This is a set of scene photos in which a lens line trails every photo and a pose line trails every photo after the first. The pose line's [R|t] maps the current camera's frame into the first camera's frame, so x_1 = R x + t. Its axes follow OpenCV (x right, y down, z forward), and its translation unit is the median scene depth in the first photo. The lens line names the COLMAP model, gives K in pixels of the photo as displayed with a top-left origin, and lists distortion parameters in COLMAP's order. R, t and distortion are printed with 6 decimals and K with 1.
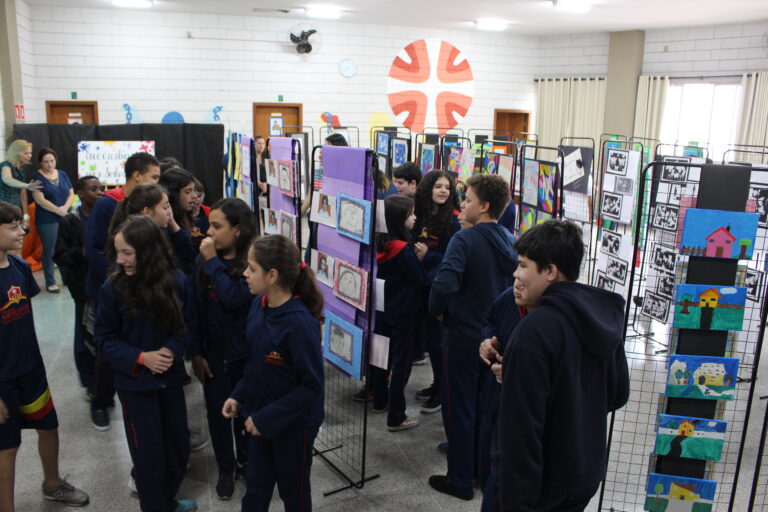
lens RADIAL K [[631.5, 0, 384.0], [0, 631.5, 256.0], [0, 0, 1]] dist [-0.152410, 0.123068]
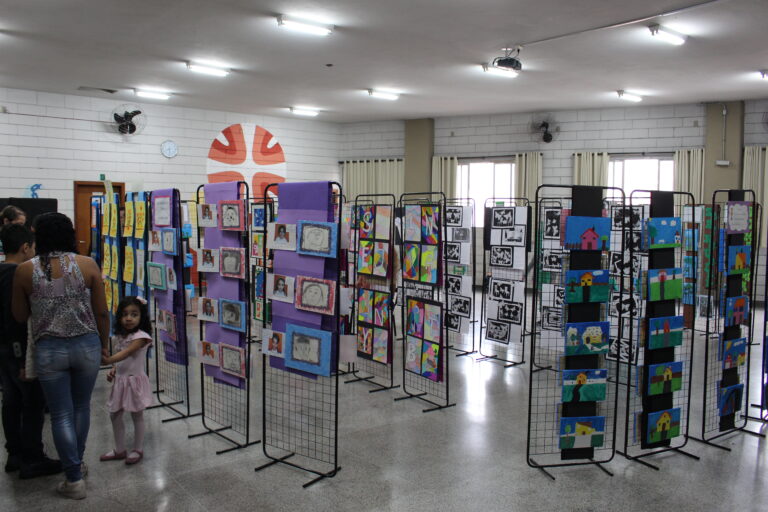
lens RADIAL K [[631.5, 0, 384.0], [0, 631.5, 256.0], [0, 0, 1]] dist [-0.152410, 0.123068]
pose [[0.934593, -0.037276, 0.353762, -0.203702], [0.088684, 0.987508, -0.130239, 0.080085], [-0.344488, 0.153094, 0.926224, -0.087953]]
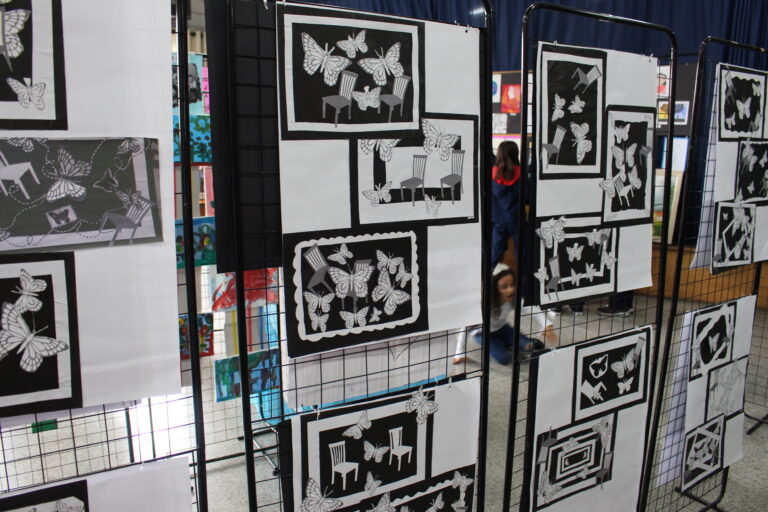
lens RADIAL K [[631.5, 0, 384.0], [0, 631.5, 256.0], [0, 0, 1]] dist [-0.152410, 0.123068]
pose [[-0.240093, -0.182631, 0.953416, 0.238530], [0.204320, 0.950635, 0.233552, -0.126751], [-0.949004, 0.250876, -0.190925, 1.033040]]
